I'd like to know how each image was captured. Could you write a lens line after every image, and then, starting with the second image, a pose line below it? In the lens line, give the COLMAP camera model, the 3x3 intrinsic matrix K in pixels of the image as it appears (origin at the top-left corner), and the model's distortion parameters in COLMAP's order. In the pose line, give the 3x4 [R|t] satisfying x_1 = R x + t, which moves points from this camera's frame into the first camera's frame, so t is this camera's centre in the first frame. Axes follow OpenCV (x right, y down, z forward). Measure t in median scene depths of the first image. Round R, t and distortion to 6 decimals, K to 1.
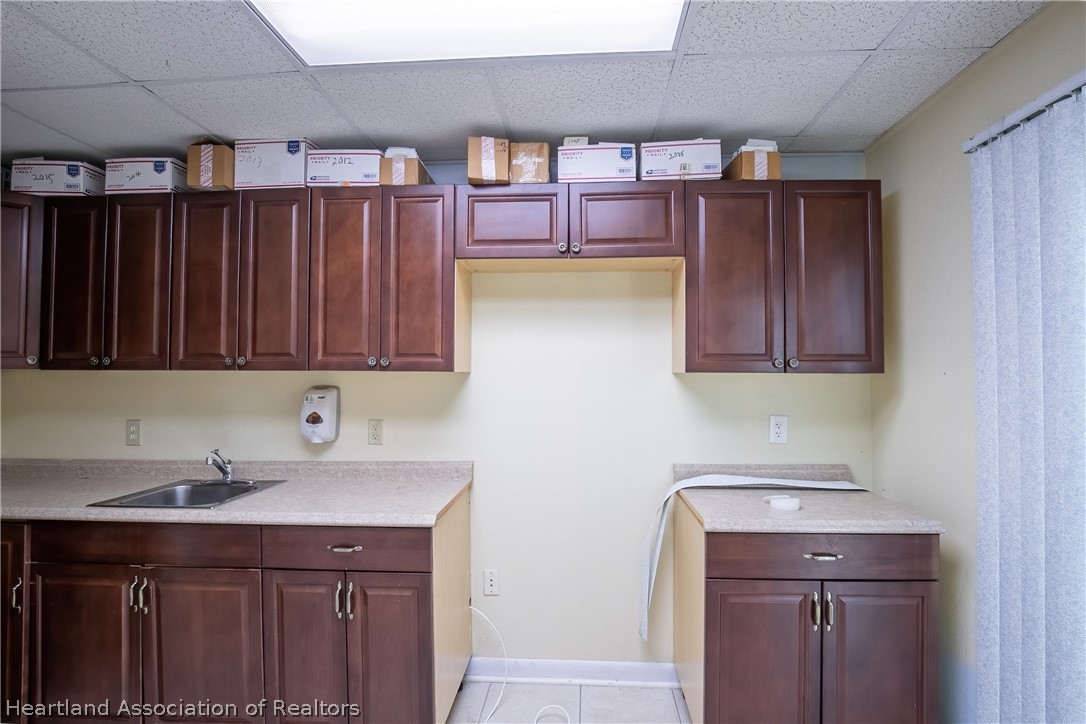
lens RADIAL K [[512.1, 0, 549.8], [0, 512.1, 365.5], [0, 0, 1]] dist [-0.013914, -0.000556]
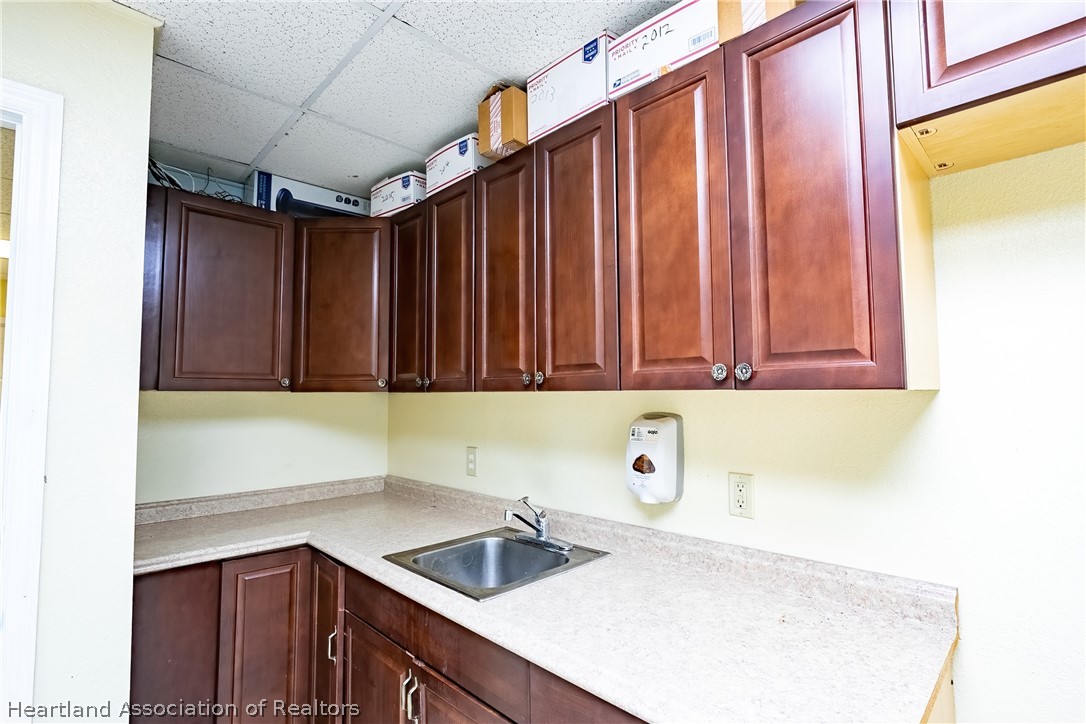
lens RADIAL K [[512.1, 0, 543.7], [0, 512.1, 361.0], [0, 0, 1]] dist [-0.013914, -0.000556]
pose [[0.734584, -0.049346, -0.676721, -0.121137], [0.019723, 0.998483, -0.051399, 0.004347], [0.678231, 0.024410, 0.734443, 0.481332]]
